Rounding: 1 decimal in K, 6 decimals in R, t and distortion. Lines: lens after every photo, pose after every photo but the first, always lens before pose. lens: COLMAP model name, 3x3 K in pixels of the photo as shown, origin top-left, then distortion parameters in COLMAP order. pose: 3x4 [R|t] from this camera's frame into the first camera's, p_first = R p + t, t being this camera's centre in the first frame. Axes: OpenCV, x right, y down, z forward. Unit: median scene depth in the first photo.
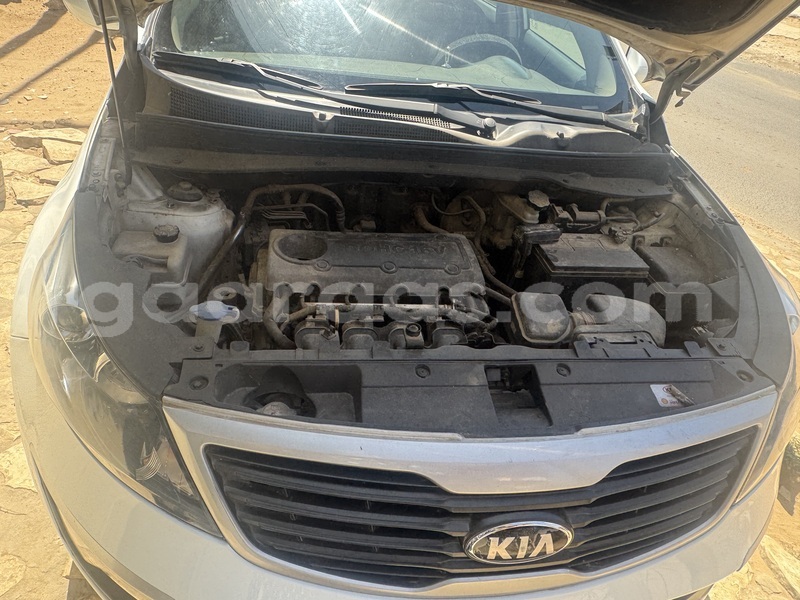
lens RADIAL K [[528.1, 0, 402.8], [0, 528.1, 301.5], [0, 0, 1]] dist [0.001555, 0.000327]
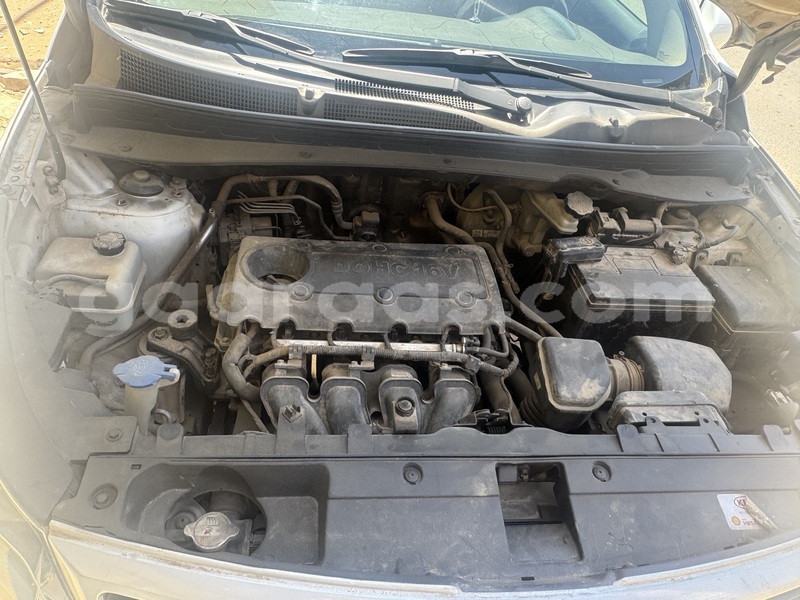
lens RADIAL K [[530.6, 0, 398.2], [0, 530.6, 299.6], [0, 0, 1]] dist [-0.000733, 0.003656]
pose [[0.998006, 0.046551, -0.042631, 0.025735], [-0.042053, 0.994004, 0.100934, -0.127760], [0.047074, -0.098940, 0.993979, 0.187187]]
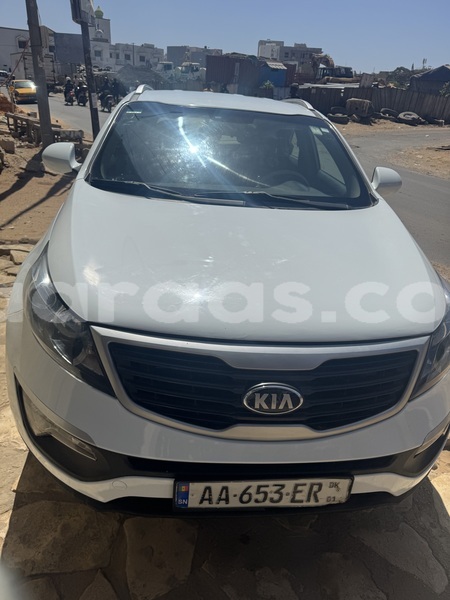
lens RADIAL K [[422.3, 0, 225.0], [0, 422.3, 300.0], [0, 0, 1]] dist [-0.034118, -0.003439]
pose [[0.996896, -0.016898, -0.076890, 0.105526], [0.000097, 0.976953, -0.213454, 0.259816], [0.078725, 0.212784, 0.973923, -0.311174]]
